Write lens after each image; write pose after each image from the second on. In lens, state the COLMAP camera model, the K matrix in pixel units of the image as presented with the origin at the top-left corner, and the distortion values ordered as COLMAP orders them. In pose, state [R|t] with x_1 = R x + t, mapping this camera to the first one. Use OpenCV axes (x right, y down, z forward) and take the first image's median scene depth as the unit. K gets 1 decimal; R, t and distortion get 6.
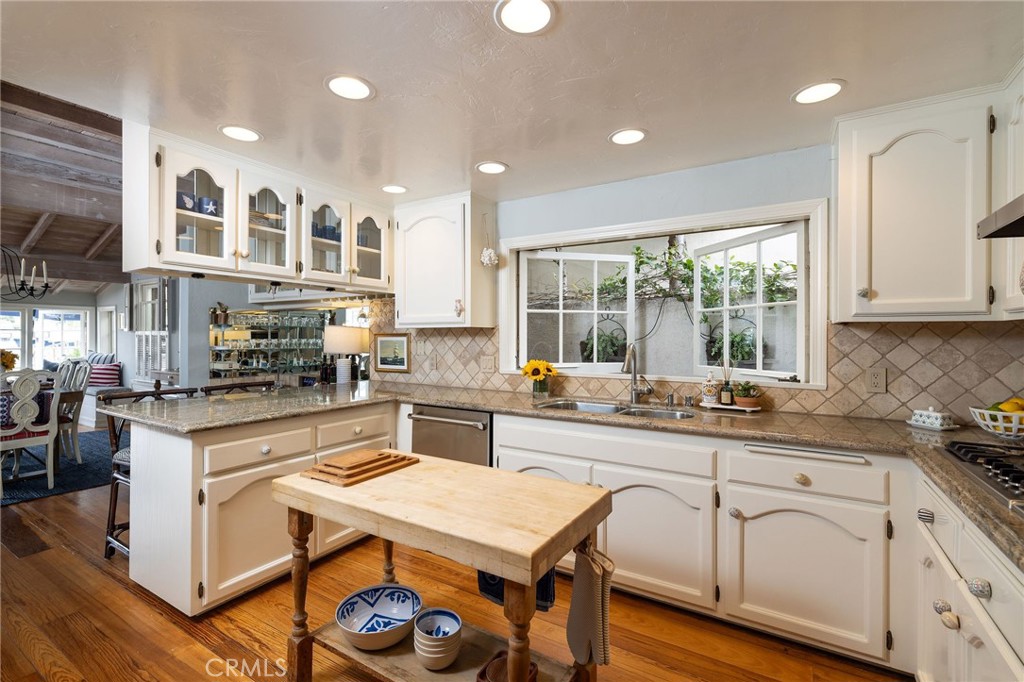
lens RADIAL K [[478.5, 0, 513.0], [0, 478.5, 335.7], [0, 0, 1]] dist [0.023607, 0.000129]
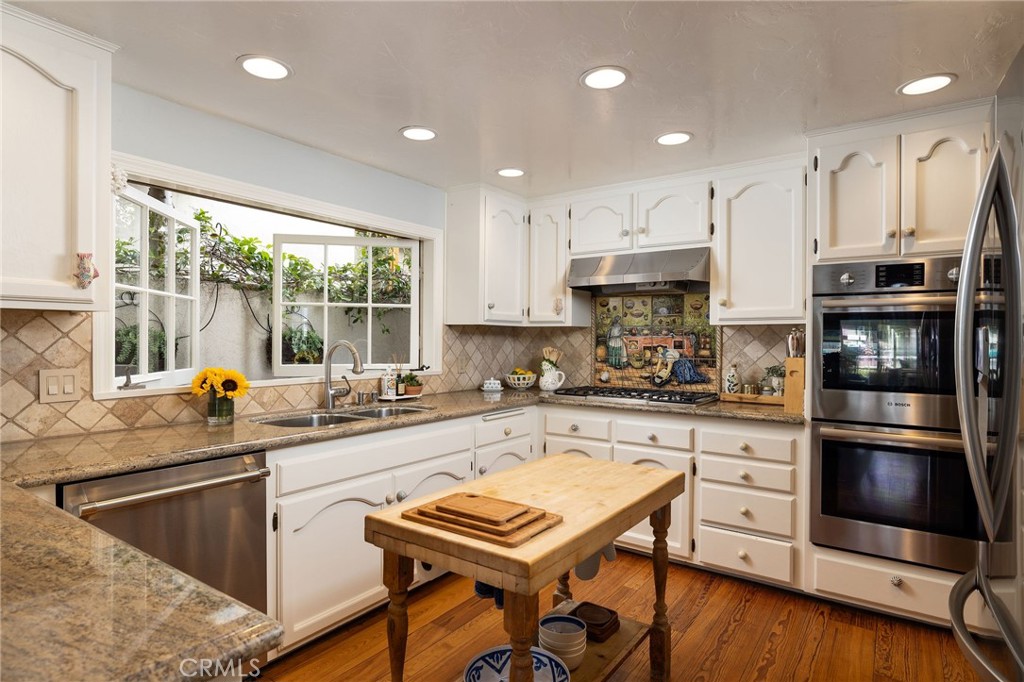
lens RADIAL K [[562.1, 0, 512.0], [0, 562.1, 341.0], [0, 0, 1]] dist [-0.000420, -0.000069]
pose [[0.092467, -0.013412, 0.995625, -0.870206], [-0.008120, 0.999866, 0.014223, -0.002870], [-0.995683, -0.009400, 0.092345, 0.656183]]
